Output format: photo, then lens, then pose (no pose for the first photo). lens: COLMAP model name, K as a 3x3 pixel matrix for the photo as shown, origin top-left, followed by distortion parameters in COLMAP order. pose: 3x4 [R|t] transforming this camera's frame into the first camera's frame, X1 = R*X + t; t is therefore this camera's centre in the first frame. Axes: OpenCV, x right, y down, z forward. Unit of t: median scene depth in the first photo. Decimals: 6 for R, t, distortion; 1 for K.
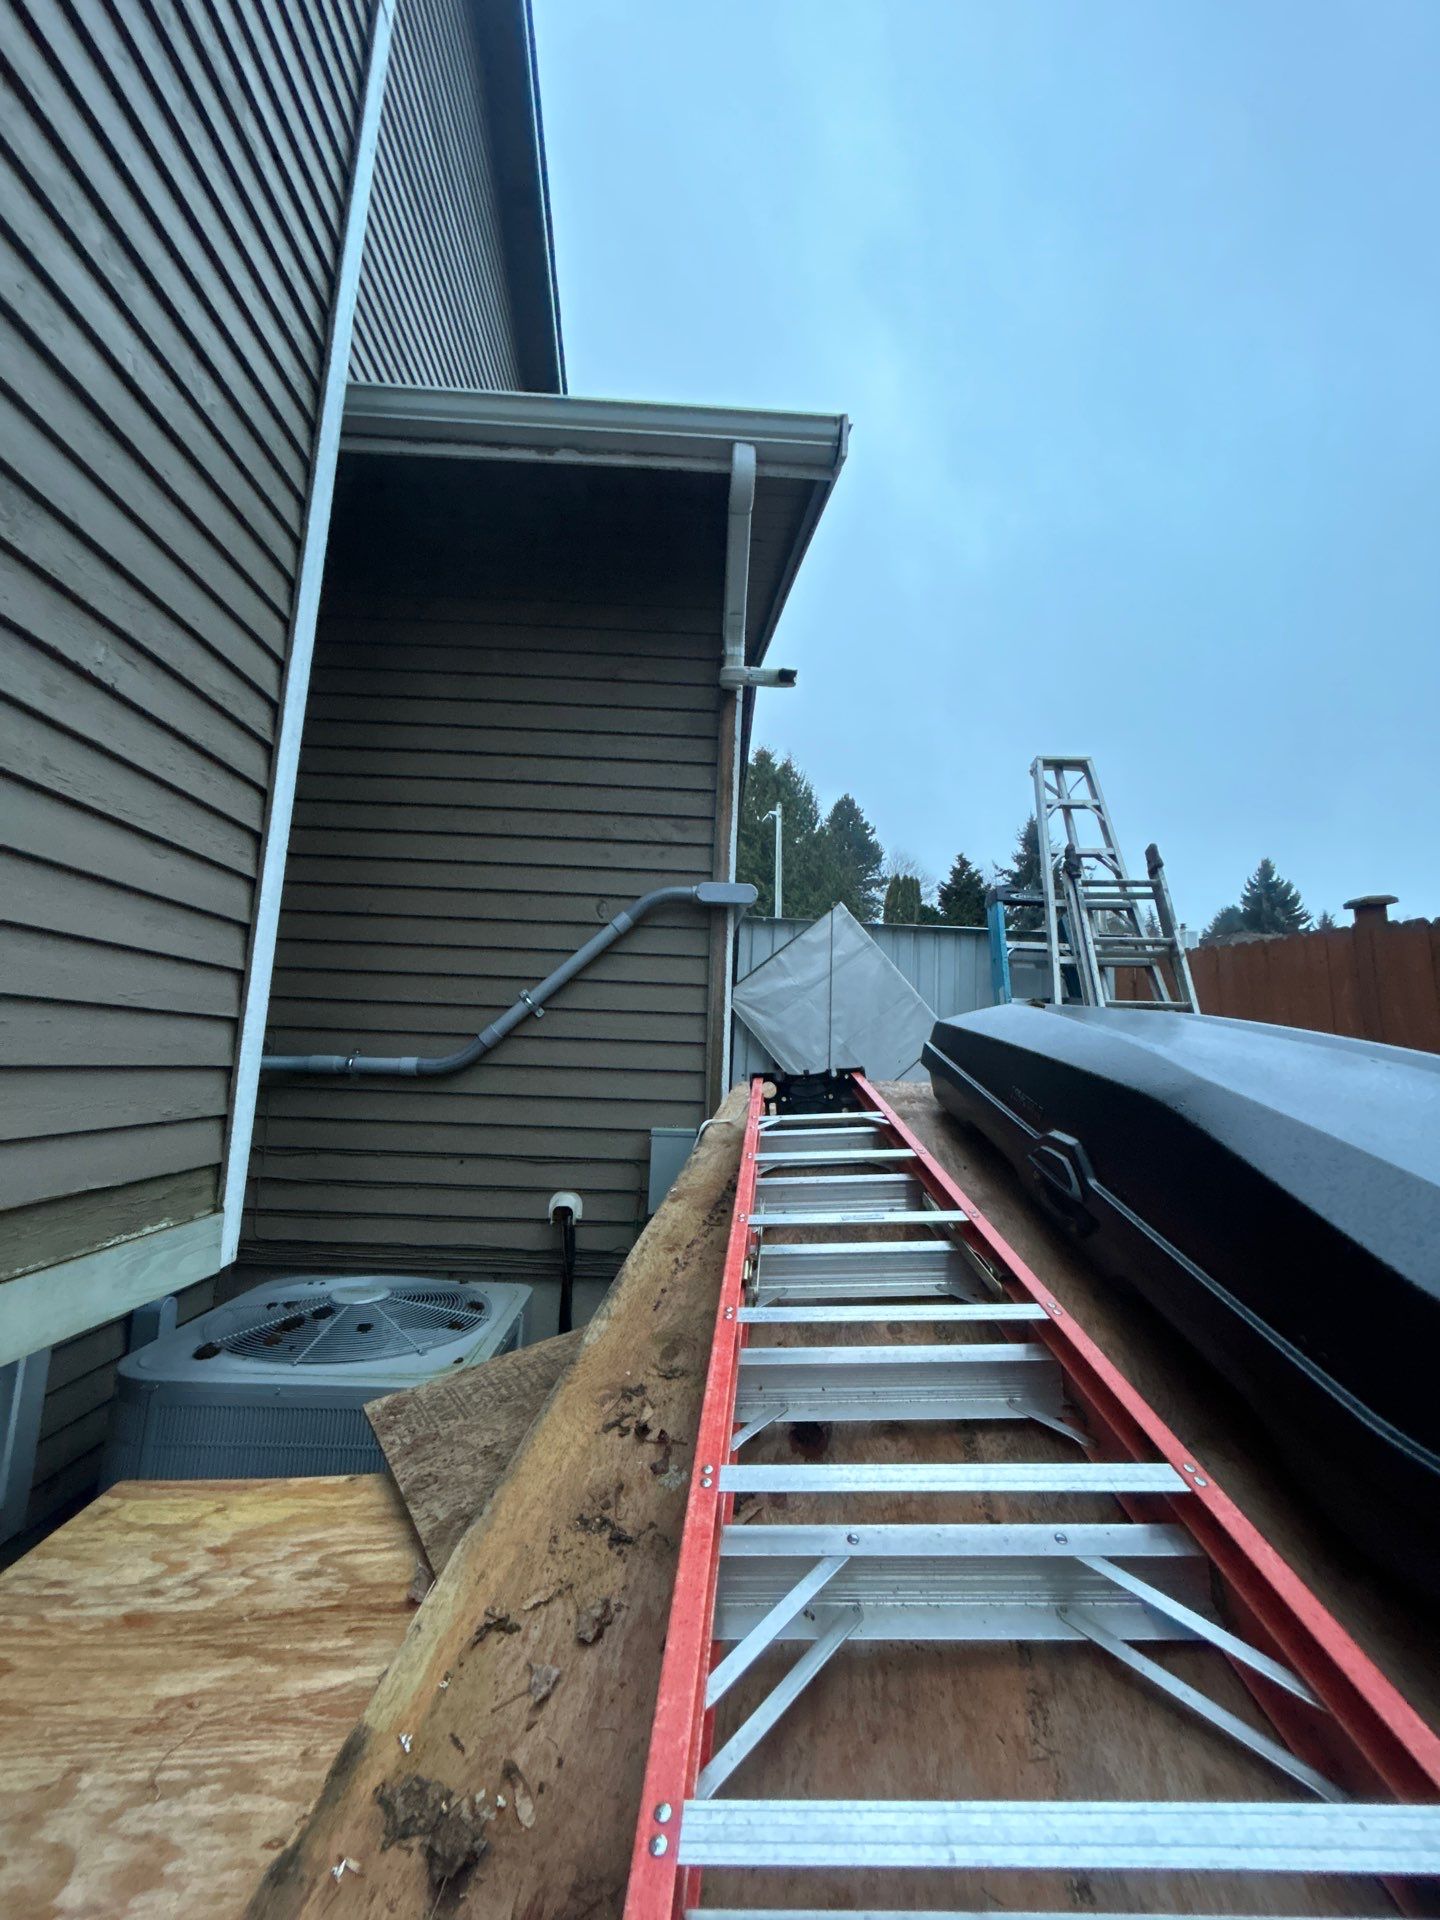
lens RADIAL K [[768.6, 0, 721.1], [0, 768.6, 952.7], [0, 0, 1]] dist [0.006084, 0.000854]
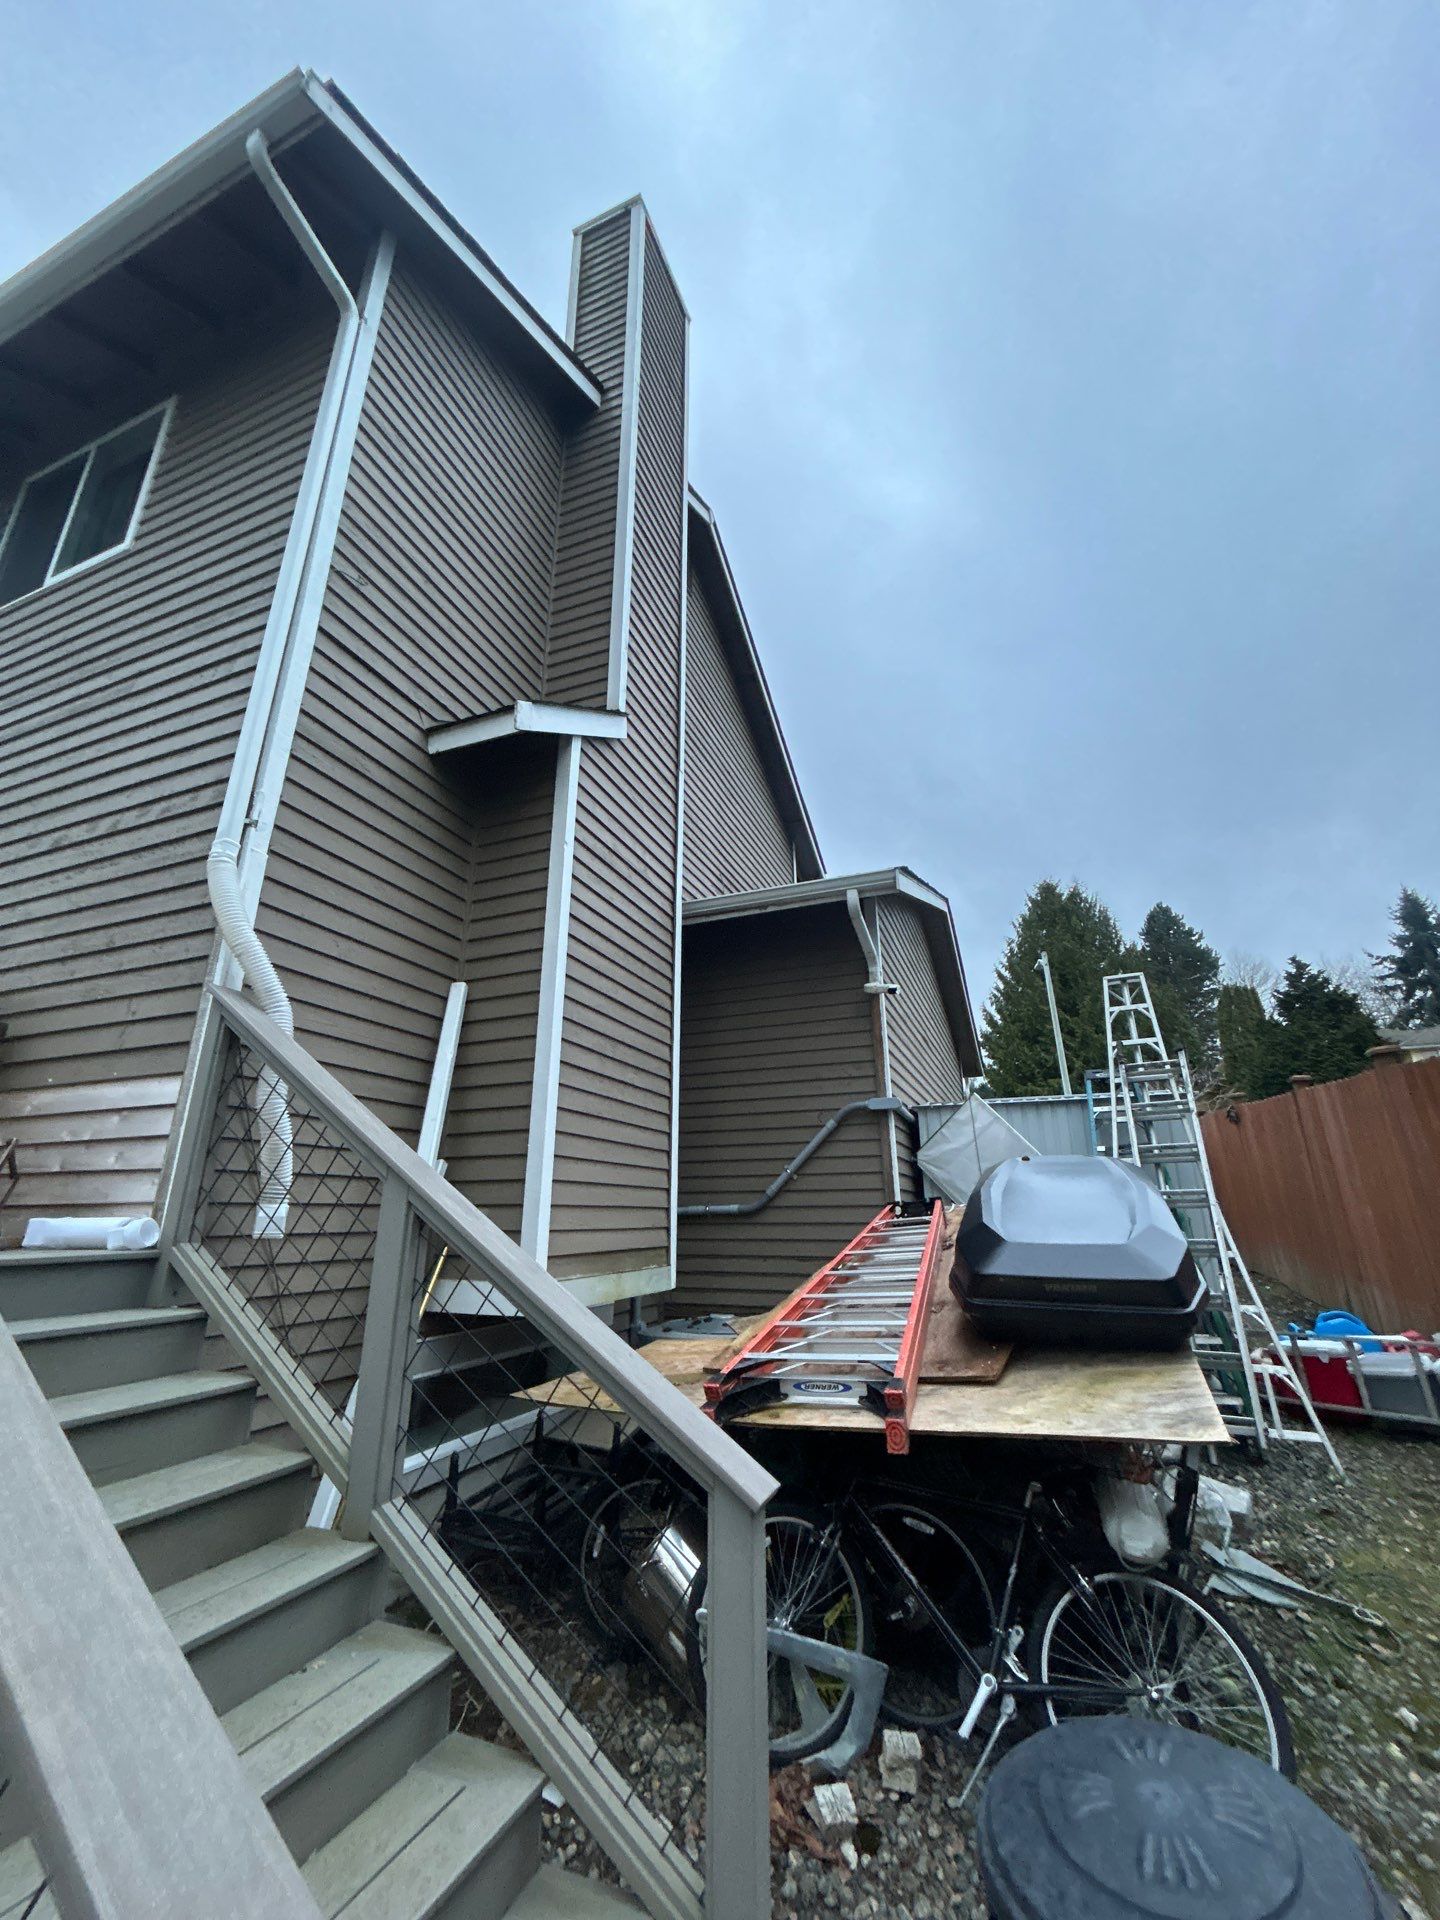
lens RADIAL K [[768.6, 0, 716.3], [0, 768.6, 958.1], [0, 0, 1]] dist [0.006084, 0.000854]
pose [[0.908702, -0.172998, -0.379912, 0.328750], [0.099459, 0.973601, -0.205449, -0.063467], [0.405424, 0.148906, 0.901919, -0.713450]]
